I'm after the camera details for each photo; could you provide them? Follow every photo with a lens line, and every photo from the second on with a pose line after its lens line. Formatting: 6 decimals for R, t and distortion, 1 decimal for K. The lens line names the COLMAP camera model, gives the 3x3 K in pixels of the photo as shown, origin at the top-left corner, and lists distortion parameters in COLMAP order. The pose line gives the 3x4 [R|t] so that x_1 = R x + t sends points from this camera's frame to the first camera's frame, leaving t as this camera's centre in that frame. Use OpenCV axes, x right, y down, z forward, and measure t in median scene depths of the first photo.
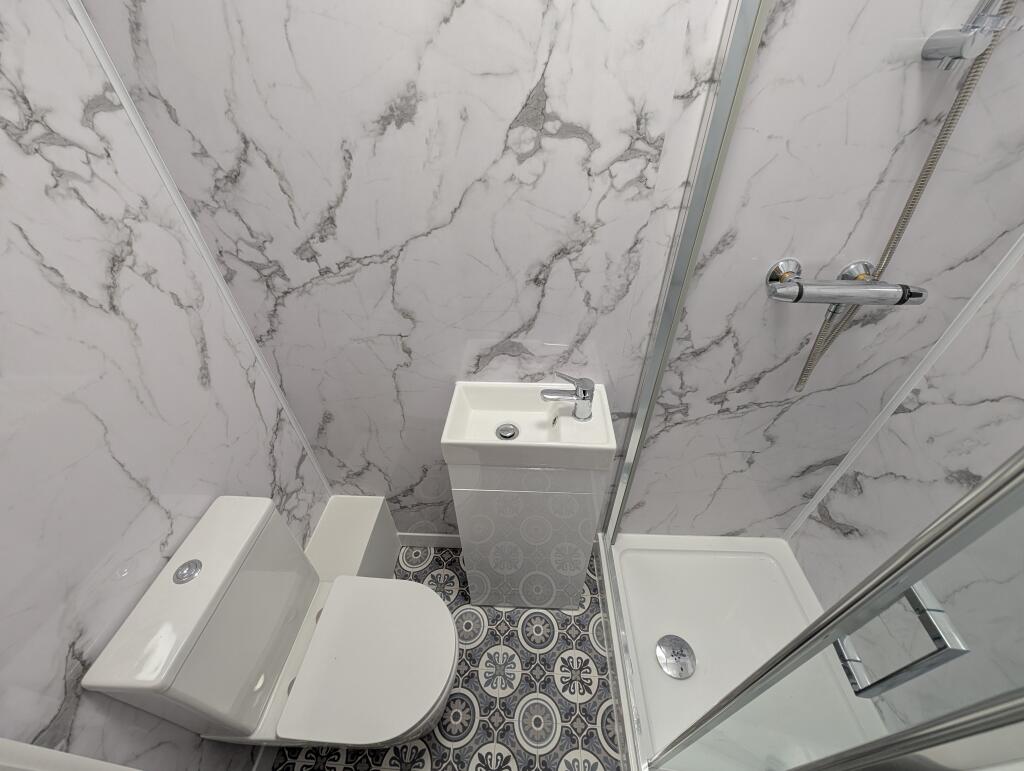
lens RADIAL K [[388.1, 0, 511.8], [0, 388.1, 379.4], [0, 0, 1]] dist [0.000631, 0.000251]
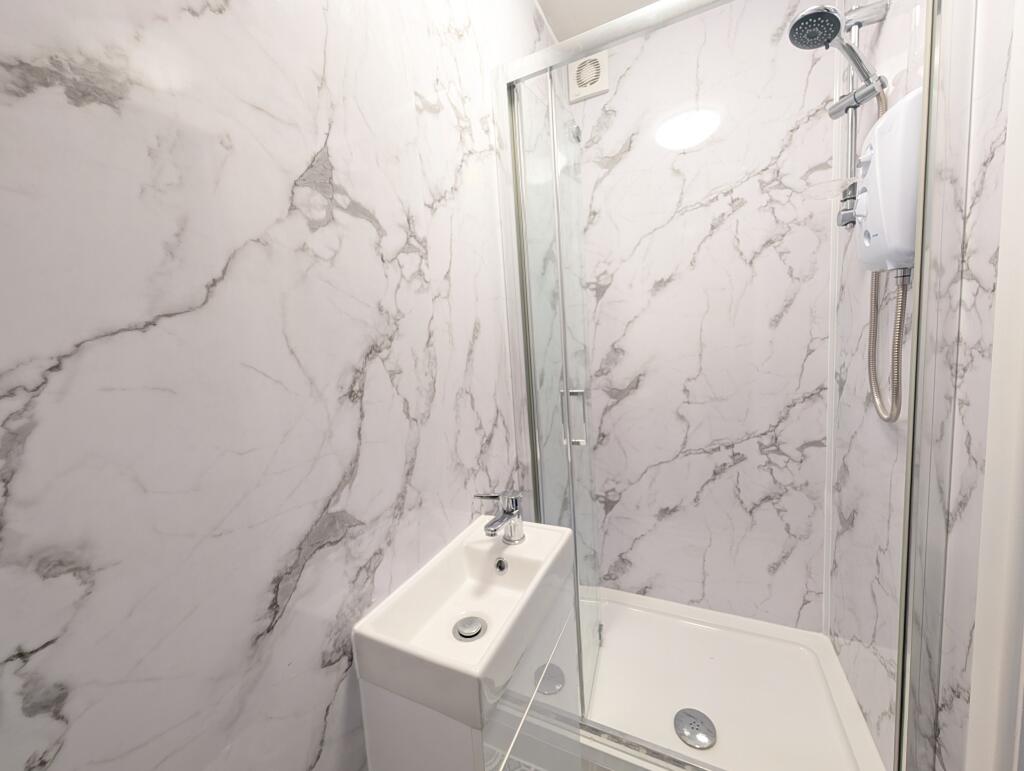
lens RADIAL K [[388.1, 0, 511.8], [0, 388.1, 379.4], [0, 0, 1]] dist [0.000631, 0.000251]
pose [[0.382266, -0.102360, 0.918365, -0.467532], [0.621580, 0.763875, -0.173590, 0.017537], [-0.683747, 0.637196, 0.355628, 0.572748]]
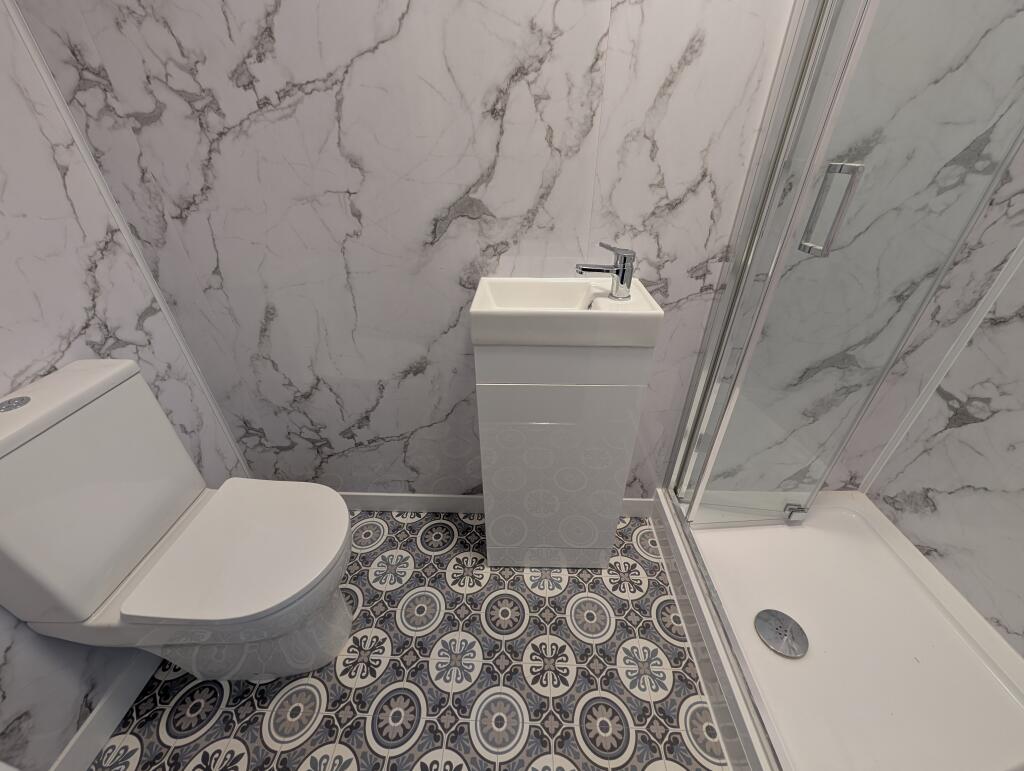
lens RADIAL K [[388.1, 0, 511.8], [0, 388.1, 379.4], [0, 0, 1]] dist [0.000631, 0.000251]
pose [[0.999679, -0.001591, 0.025302, 0.085468], [0.004662, 0.992541, -0.121819, 0.512684], [-0.024919, 0.121898, 0.992230, 0.162948]]
